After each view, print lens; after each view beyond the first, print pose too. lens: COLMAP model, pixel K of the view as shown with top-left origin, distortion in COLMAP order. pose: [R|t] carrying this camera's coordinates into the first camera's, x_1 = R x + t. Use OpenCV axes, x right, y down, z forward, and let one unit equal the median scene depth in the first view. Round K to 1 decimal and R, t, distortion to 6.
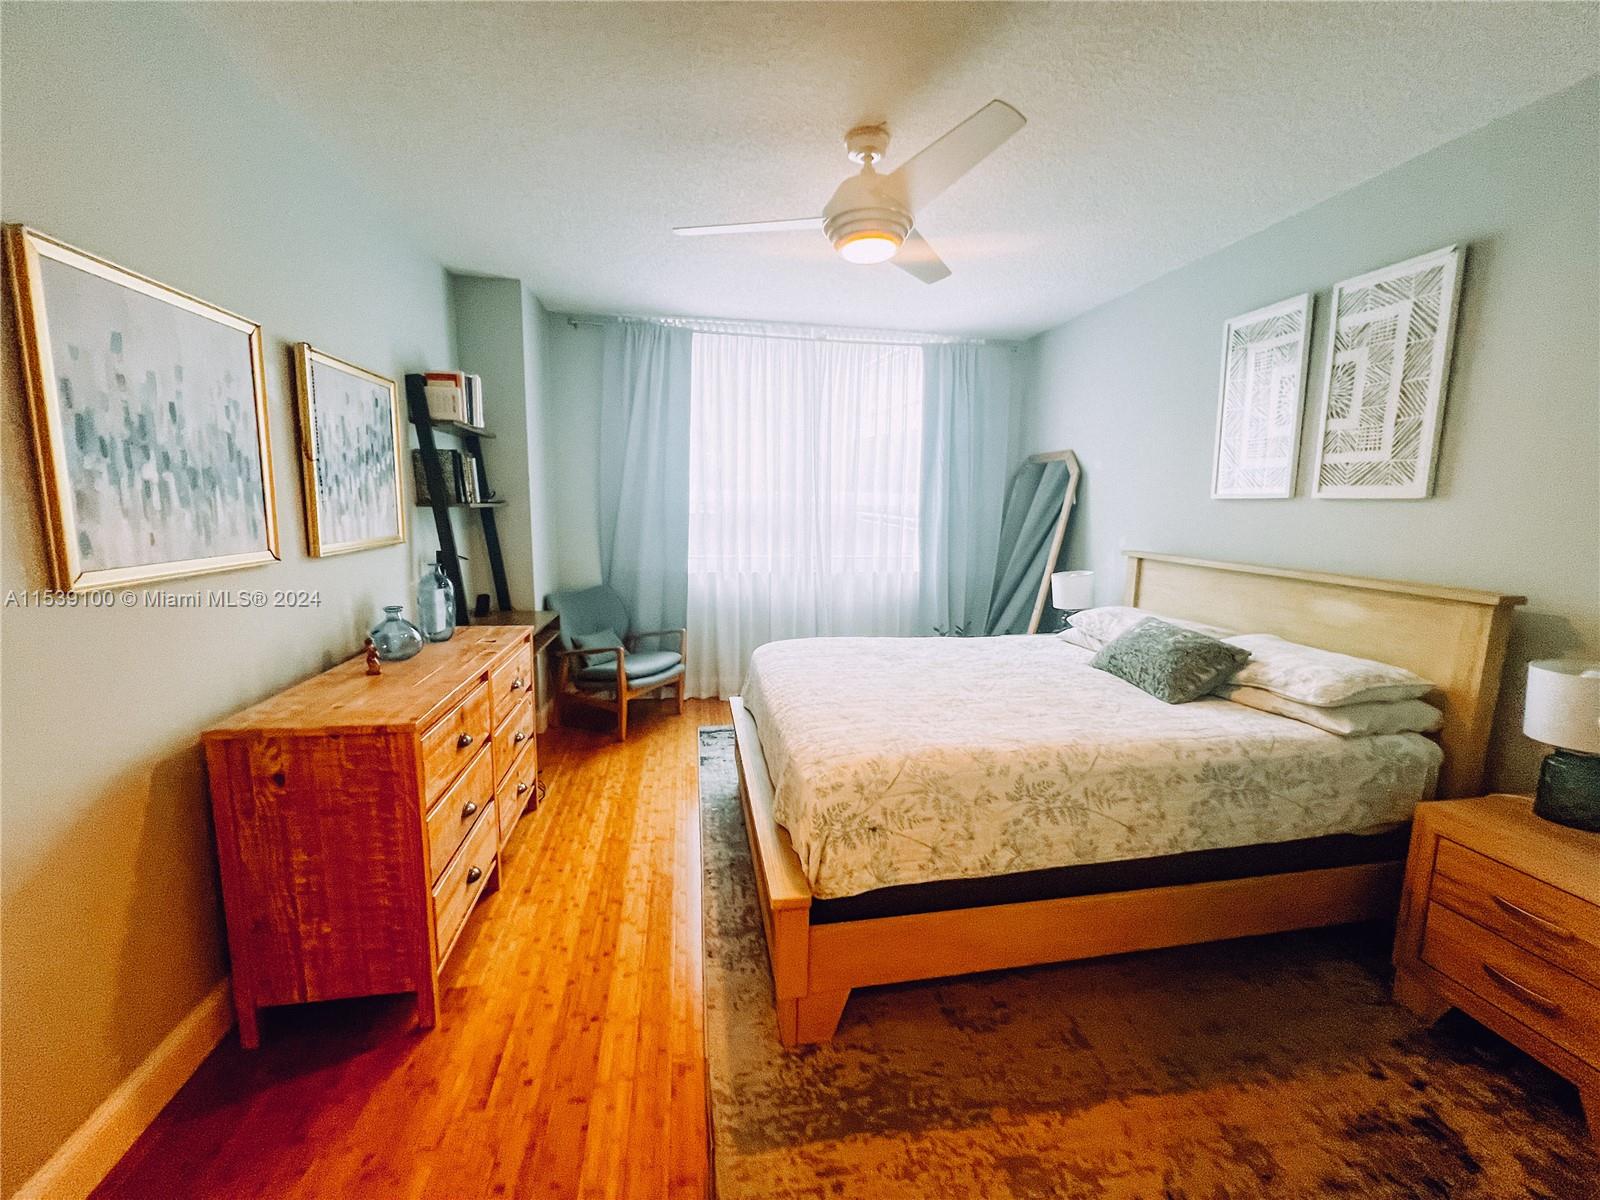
lens RADIAL K [[638.8, 0, 800.2], [0, 638.8, 593.9], [0, 0, 1]] dist [-0.000503, 0.000897]
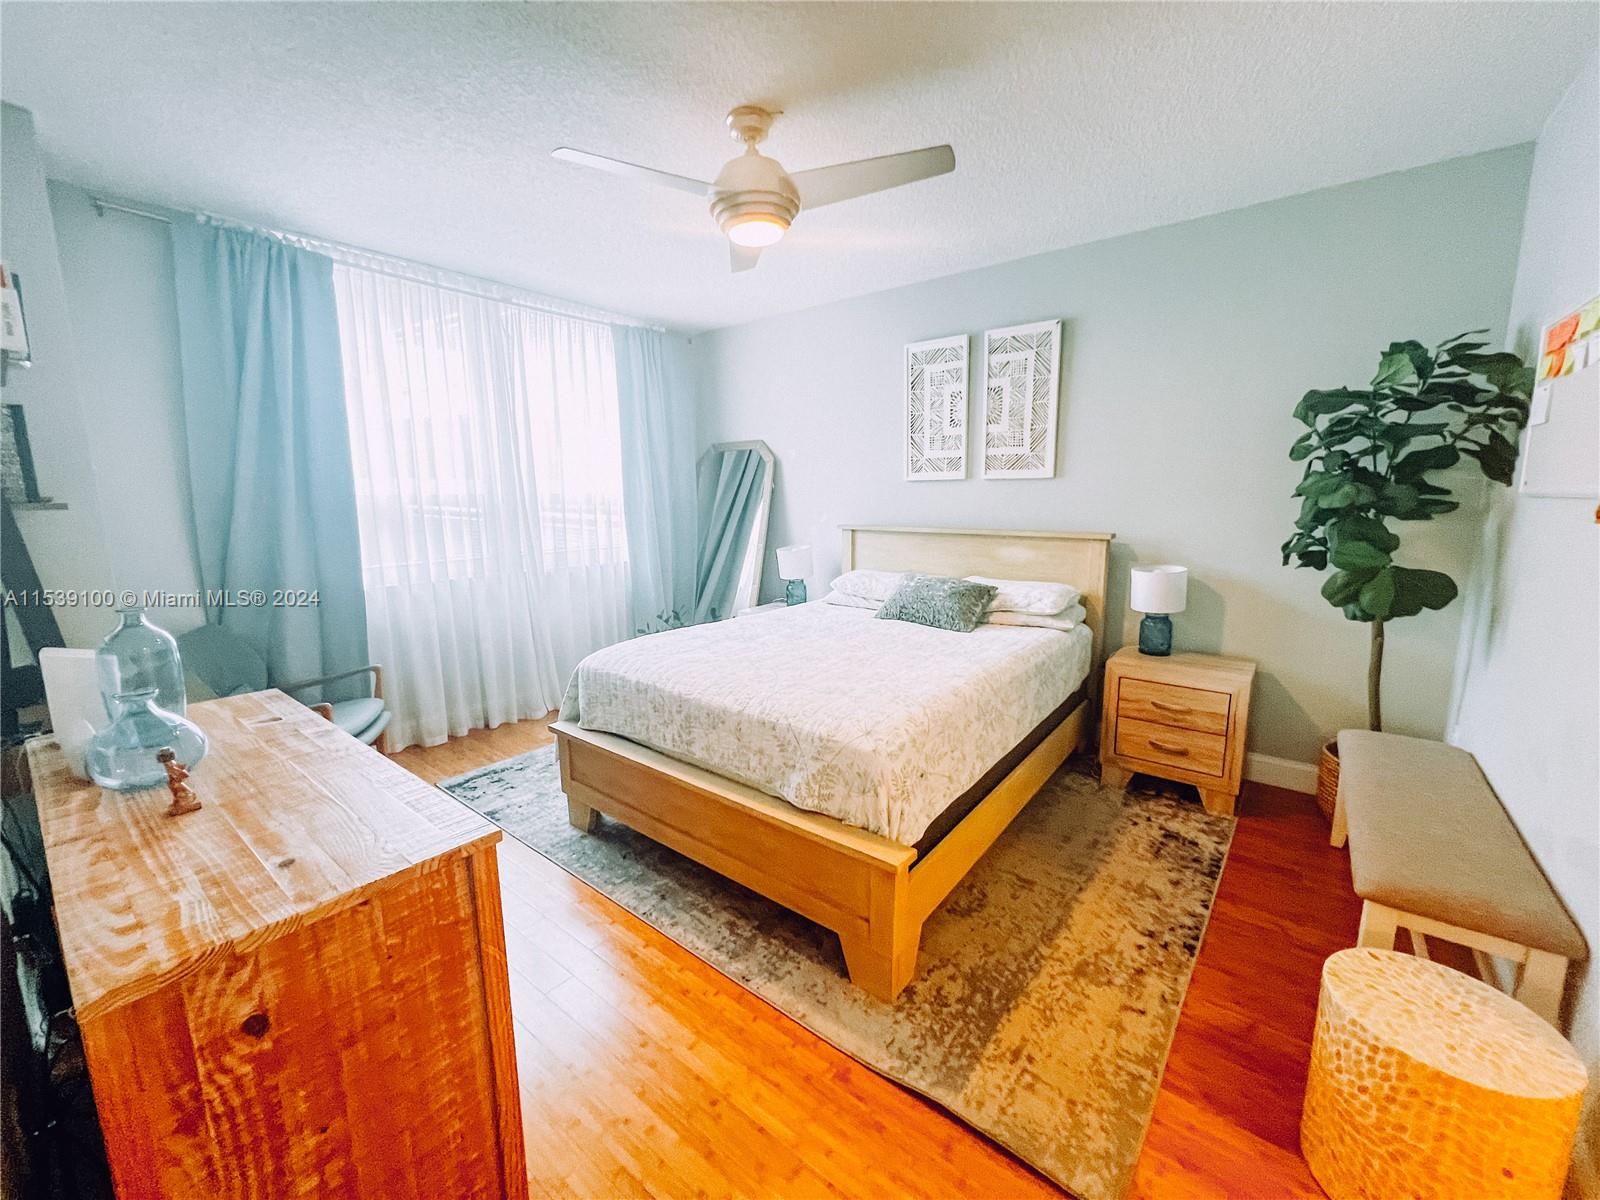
lens RADIAL K [[638.8, 0, 802.3], [0, 638.8, 592.3], [0, 0, 1]] dist [-0.000503, 0.000897]
pose [[0.749362, -0.125540, 0.650151, -0.660188], [0.115073, 0.991613, 0.058841, -0.037560], [-0.652085, 0.030721, 0.757523, 0.249444]]
